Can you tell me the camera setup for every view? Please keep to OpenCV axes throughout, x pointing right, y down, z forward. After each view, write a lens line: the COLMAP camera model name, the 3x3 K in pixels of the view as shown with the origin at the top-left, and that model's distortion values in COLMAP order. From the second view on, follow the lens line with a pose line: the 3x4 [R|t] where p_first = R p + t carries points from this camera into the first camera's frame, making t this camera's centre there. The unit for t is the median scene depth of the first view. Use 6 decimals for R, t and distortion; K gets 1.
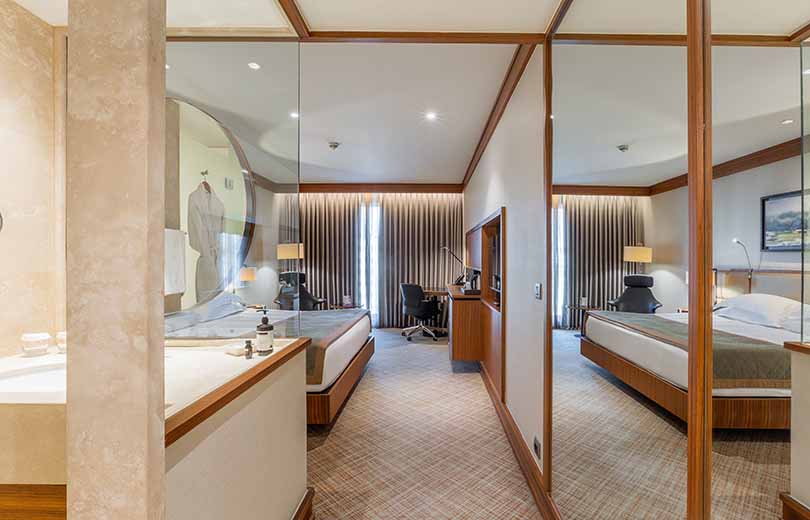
lens RADIAL K [[371.1, 0, 439.4], [0, 371.1, 250.9], [0, 0, 1]] dist [-0.010610, 0.003422]
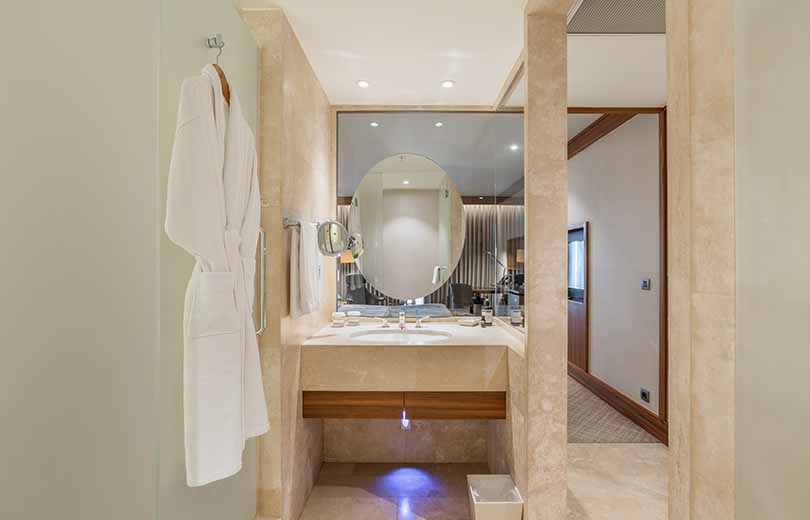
lens RADIAL K [[371.1, 0, 403.4], [0, 371.1, 255.6], [0, 0, 1]] dist [-0.010610, 0.003422]
pose [[0.999985, -0.003014, -0.004666, -0.248142], [0.003033, 0.999987, 0.004100, -0.003832], [0.004653, -0.004114, 0.999981, -0.157723]]
